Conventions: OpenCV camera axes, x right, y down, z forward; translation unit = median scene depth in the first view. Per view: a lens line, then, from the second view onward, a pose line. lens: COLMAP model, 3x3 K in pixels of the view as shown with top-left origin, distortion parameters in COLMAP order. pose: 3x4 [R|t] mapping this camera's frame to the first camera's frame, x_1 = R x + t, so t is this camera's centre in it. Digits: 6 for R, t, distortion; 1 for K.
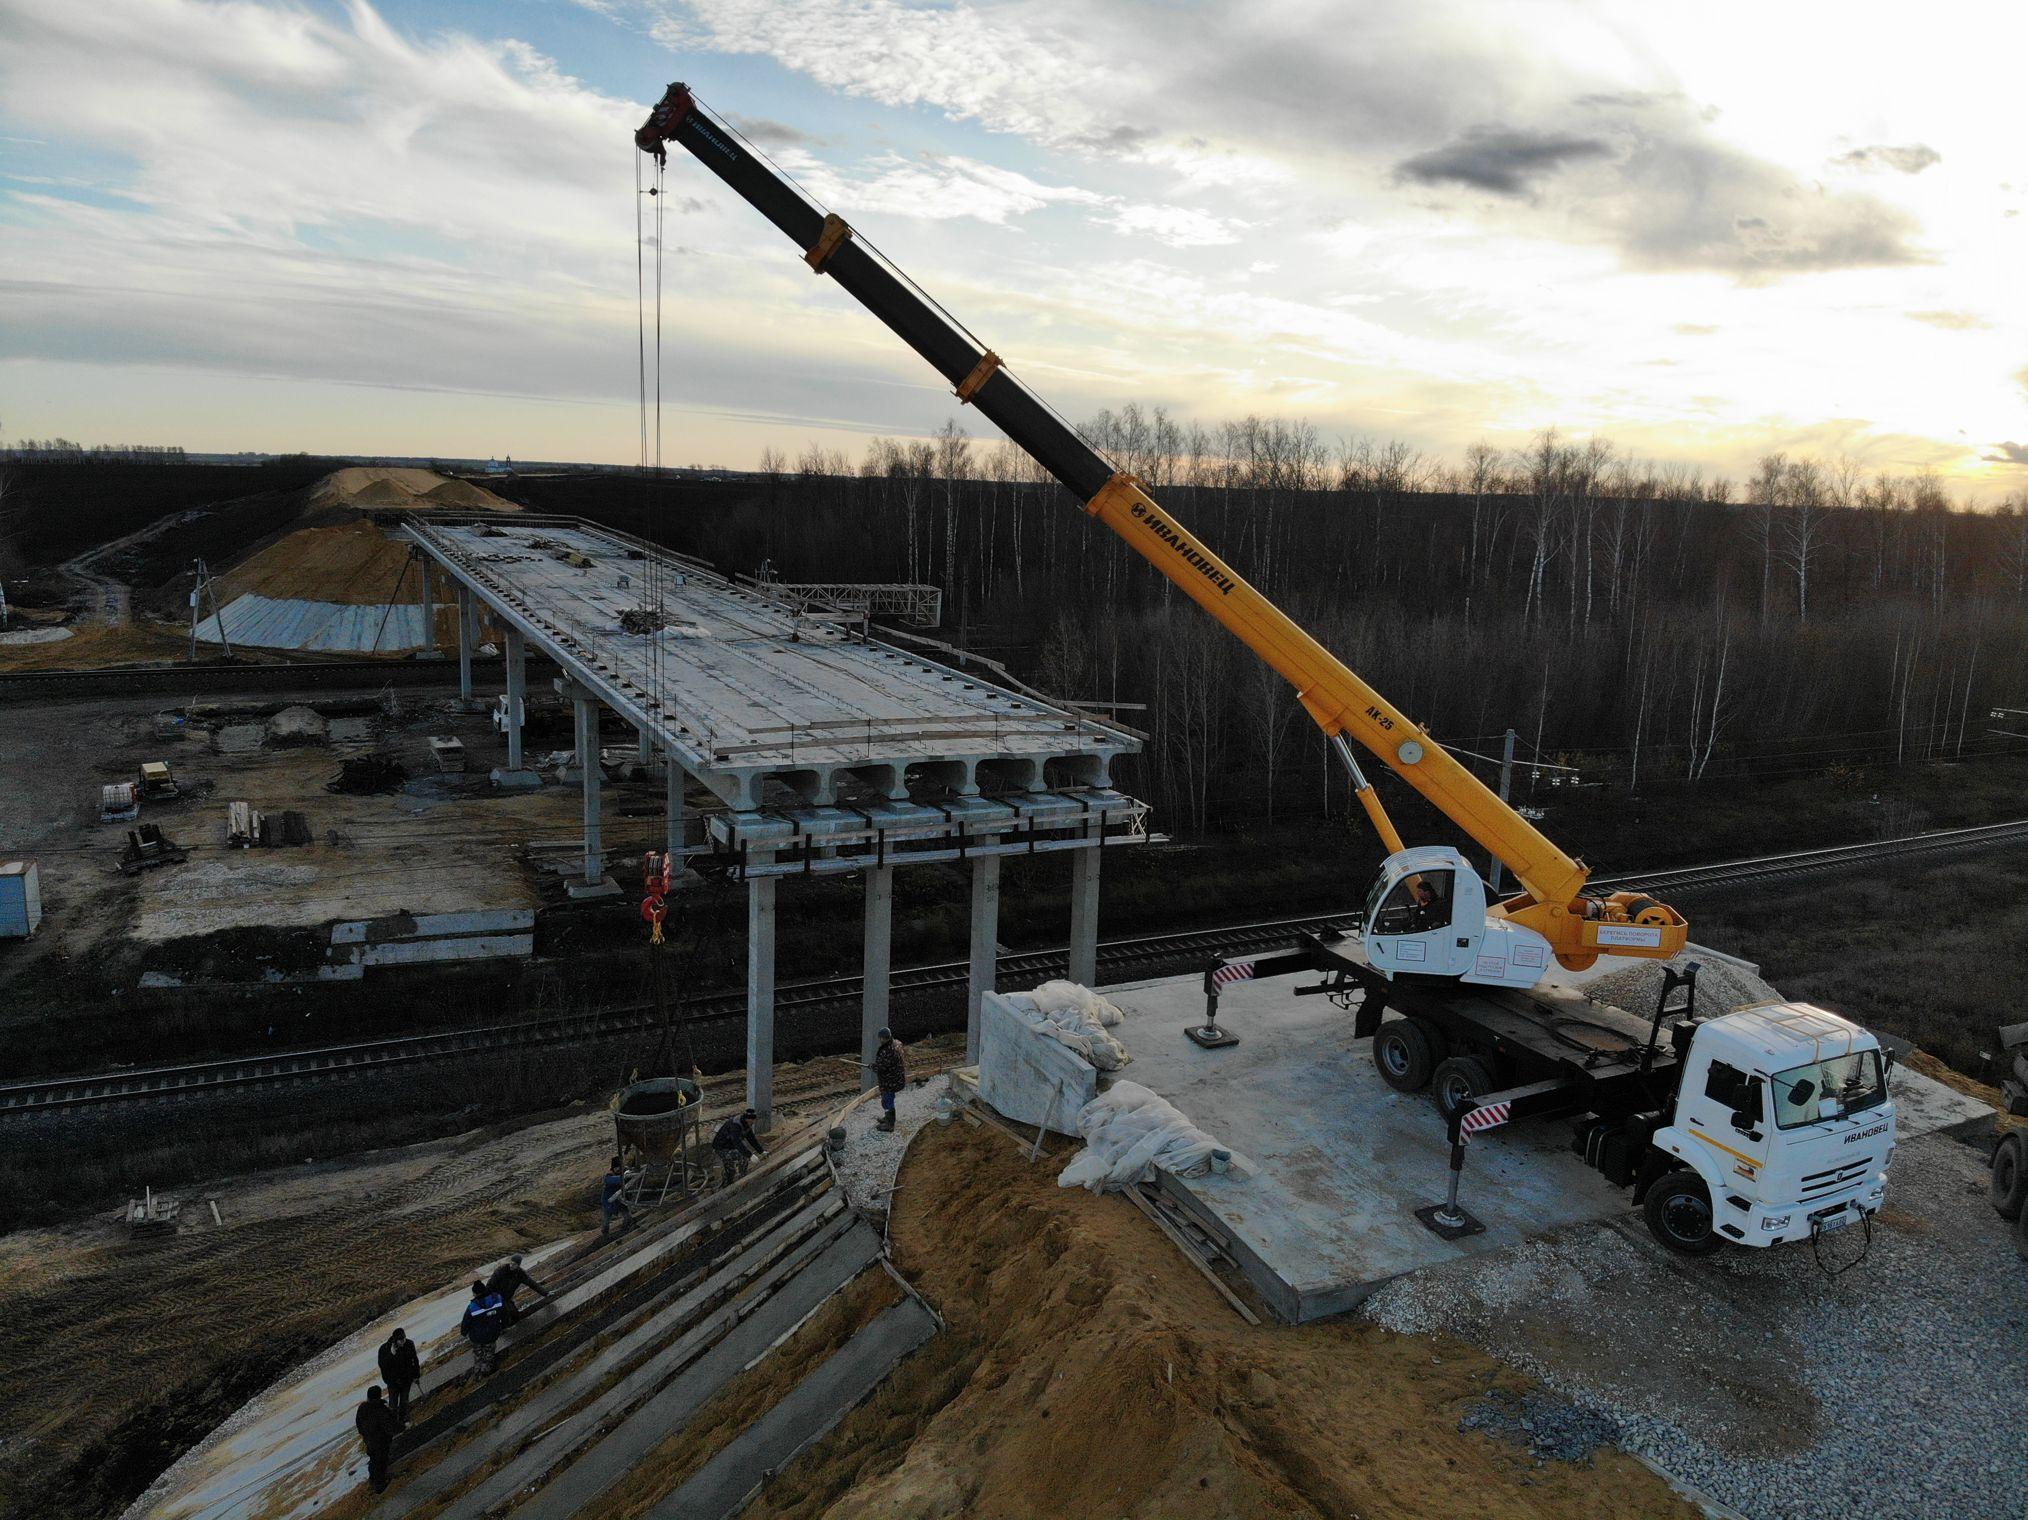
lens RADIAL K [[1514.9, 0, 997.6], [0, 1514.9, 754.9], [0, 0, 1]] dist [0.025988, -0.126743]
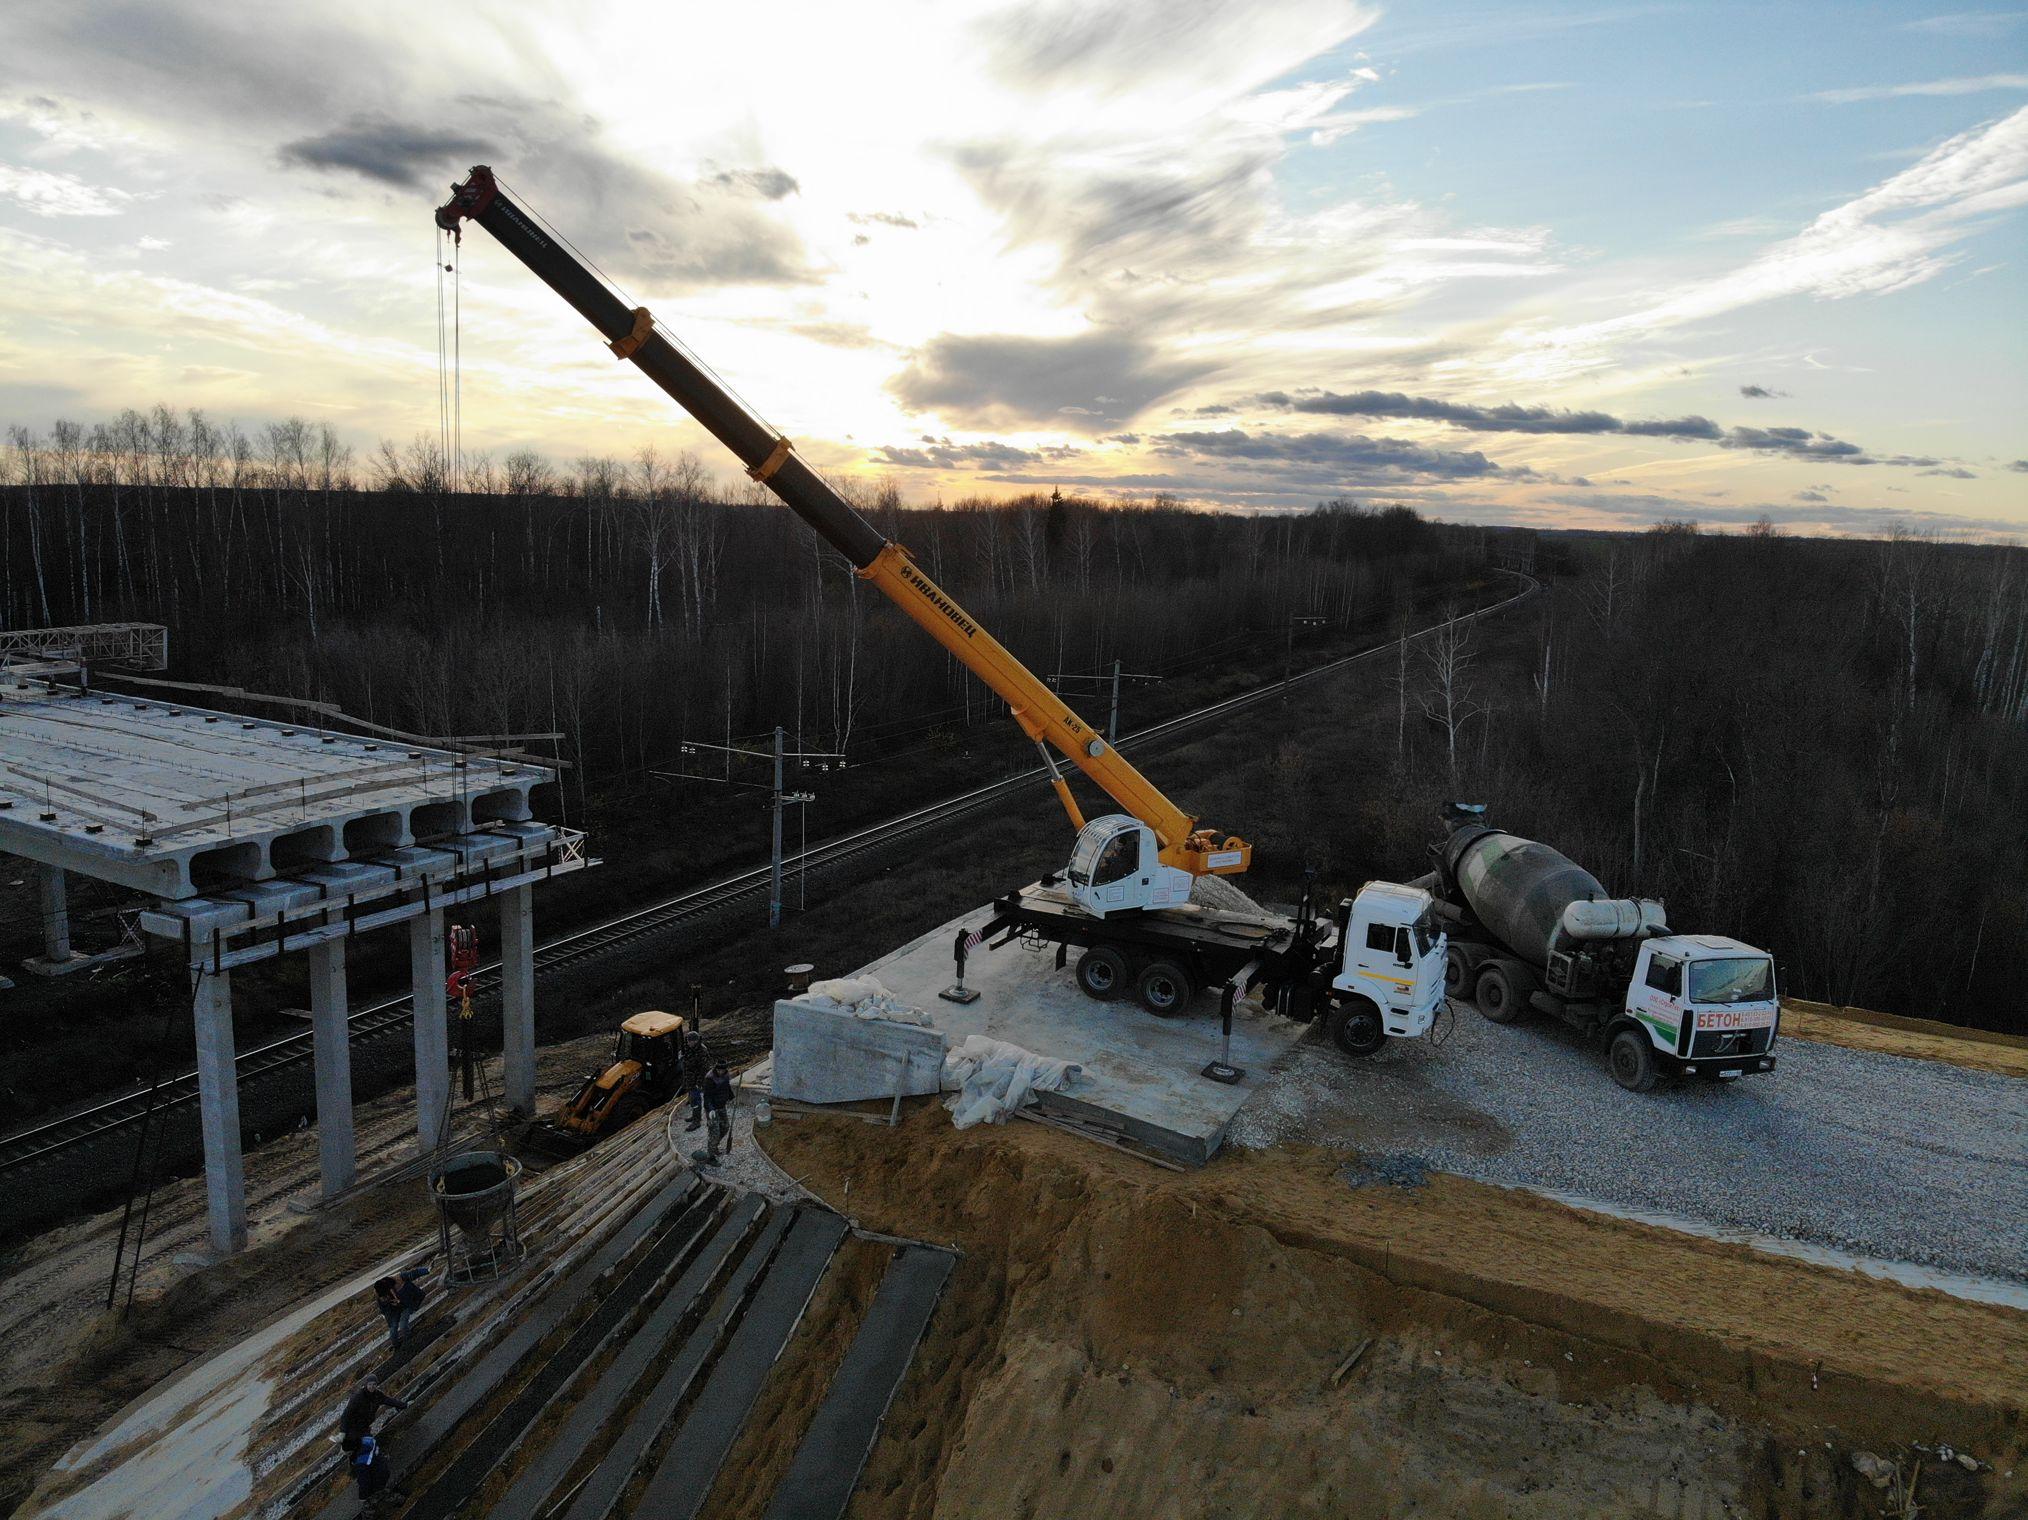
lens RADIAL K [[1514.9, 0, 1017.4], [0, 1514.9, 755.3], [0, 0, 1]] dist [0.025988, -0.126743]
pose [[0.784638, -0.106284, 0.610776, -0.559043], [0.105542, 0.993714, 0.037334, -0.048721], [-0.610905, 0.035169, 0.790923, -0.005429]]
